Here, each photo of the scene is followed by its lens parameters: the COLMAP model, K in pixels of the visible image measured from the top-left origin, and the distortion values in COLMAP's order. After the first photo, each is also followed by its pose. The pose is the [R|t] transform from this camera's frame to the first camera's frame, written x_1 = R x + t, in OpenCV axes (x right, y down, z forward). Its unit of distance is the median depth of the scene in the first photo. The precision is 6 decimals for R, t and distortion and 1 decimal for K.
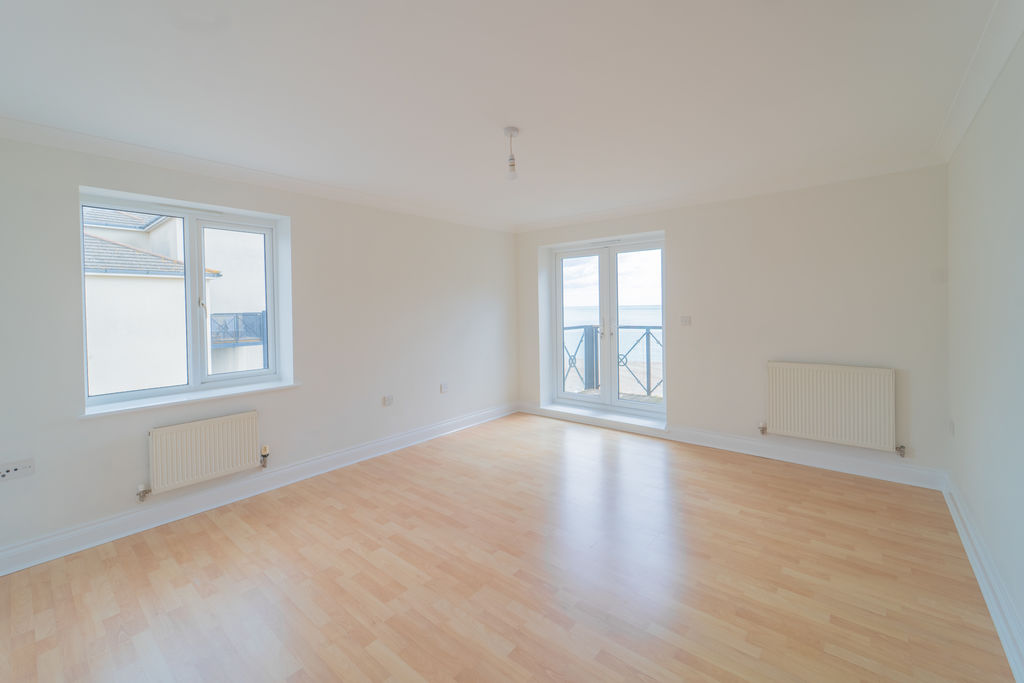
lens RADIAL K [[422.4, 0, 516.6], [0, 422.4, 314.8], [0, 0, 1]] dist [-0.000139, -0.000095]
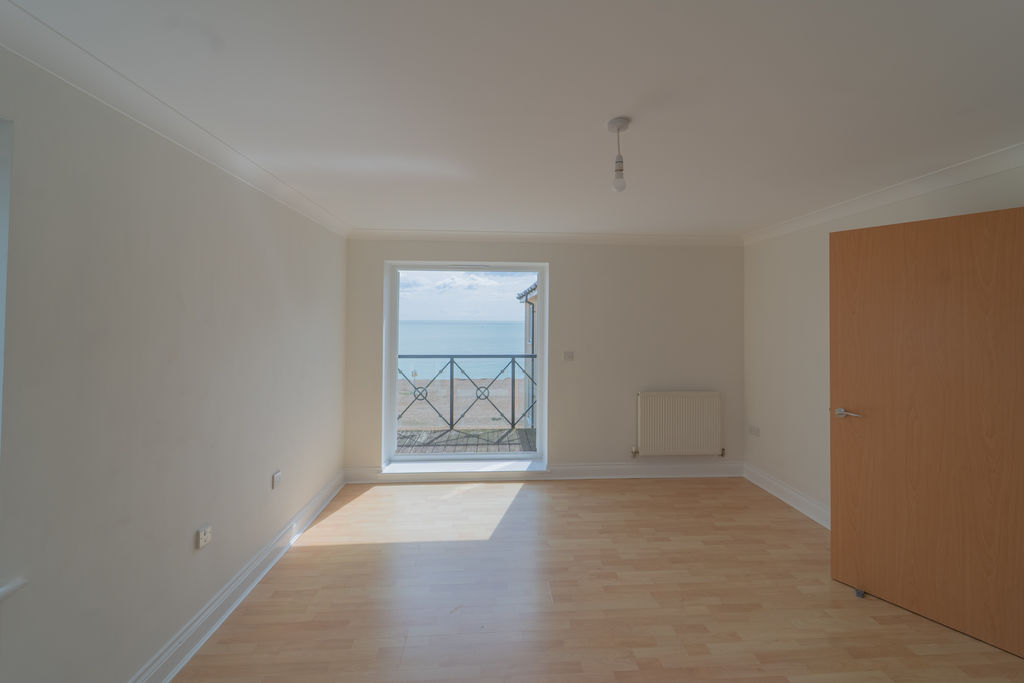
lens RADIAL K [[422.4, 0, 516.6], [0, 422.4, 314.8], [0, 0, 1]] dist [-0.000139, -0.000095]
pose [[0.729344, 0.030575, 0.683464, -0.441319], [-0.005608, 0.999235, -0.038716, -0.051444], [-0.684124, 0.024404, 0.728957, 0.414946]]
